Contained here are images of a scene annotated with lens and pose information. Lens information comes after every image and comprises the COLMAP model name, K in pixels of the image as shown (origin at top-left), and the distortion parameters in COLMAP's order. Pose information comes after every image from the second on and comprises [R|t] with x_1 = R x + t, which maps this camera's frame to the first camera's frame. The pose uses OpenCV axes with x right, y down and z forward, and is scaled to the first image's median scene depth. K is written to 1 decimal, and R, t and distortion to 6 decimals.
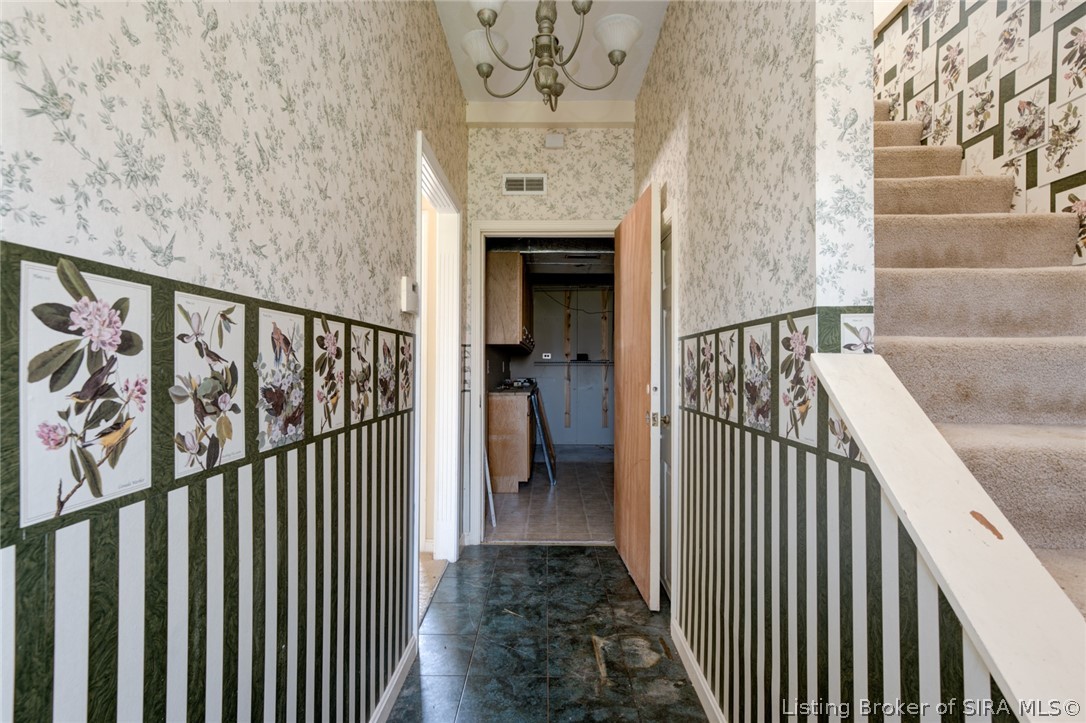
lens RADIAL K [[530.9, 0, 543.0], [0, 530.9, 361.5], [0, 0, 1]] dist [0.000019, -0.000004]
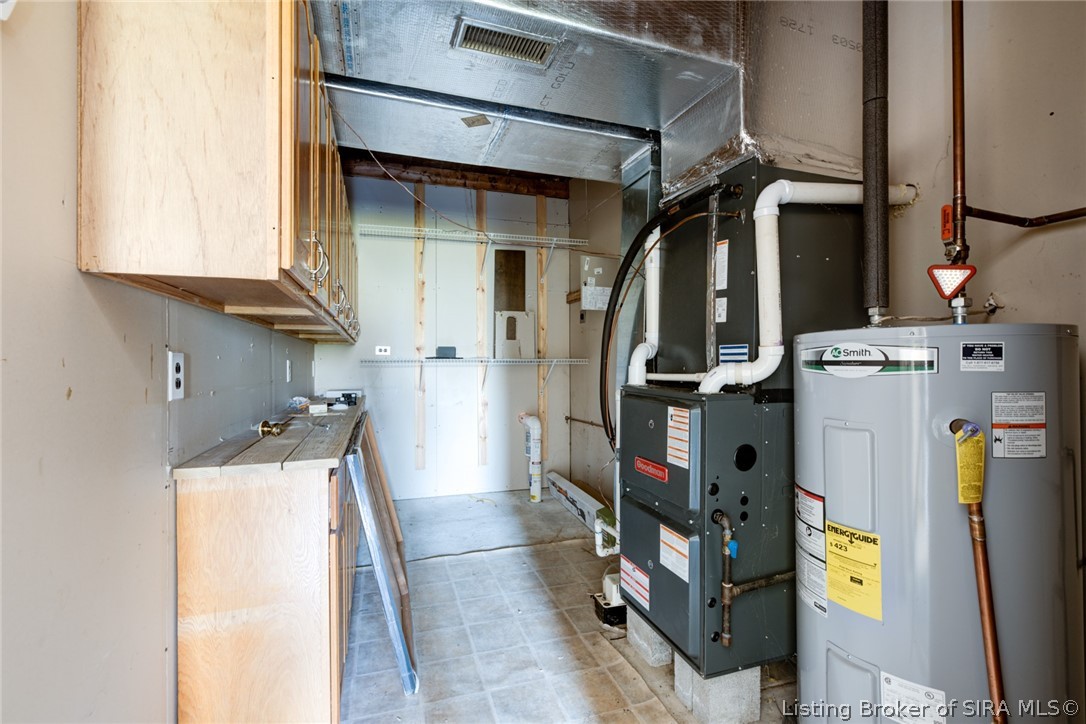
lens RADIAL K [[479.8, 0, 543.0], [0, 479.8, 362.0], [0, 0, 1]] dist [-0.000133, 0.000171]
pose [[0.941804, -0.003735, 0.336142, -0.005051], [0.003854, 0.999993, 0.000313, 0.003102], [-0.336140, 0.001001, 0.941811, 0.449264]]
